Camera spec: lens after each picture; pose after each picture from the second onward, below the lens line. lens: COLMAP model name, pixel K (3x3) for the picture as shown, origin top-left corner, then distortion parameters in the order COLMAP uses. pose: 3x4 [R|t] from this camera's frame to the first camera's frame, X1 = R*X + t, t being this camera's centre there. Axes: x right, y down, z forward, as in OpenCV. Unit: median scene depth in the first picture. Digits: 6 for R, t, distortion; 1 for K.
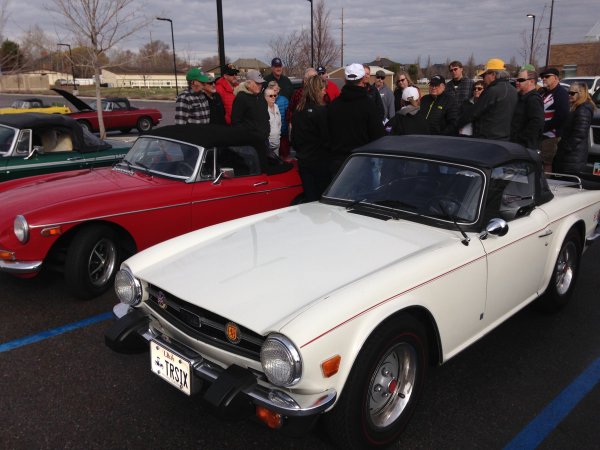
lens RADIAL K [[553.0, 0, 300.0], [0, 553.0, 225.0], [0, 0, 1]] dist [0.195483, -0.316671]
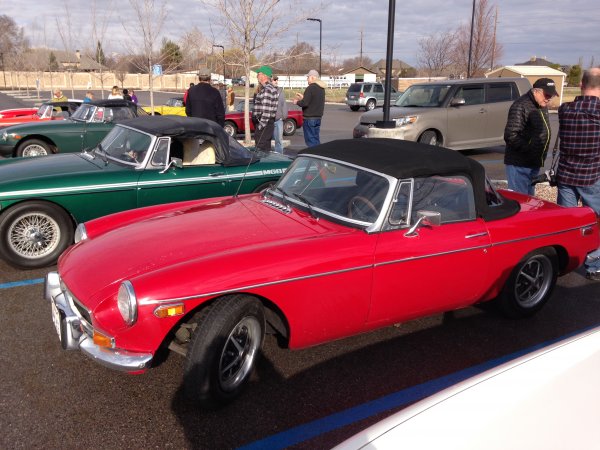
lens RADIAL K [[553.0, 0, 300.0], [0, 553.0, 225.0], [0, 0, 1]] dist [0.195483, -0.316671]
pose [[0.971479, 0.074334, -0.225175, -0.087431], [-0.074774, 0.997179, 0.006587, -0.053589], [0.225030, 0.010438, 0.974296, 0.226435]]
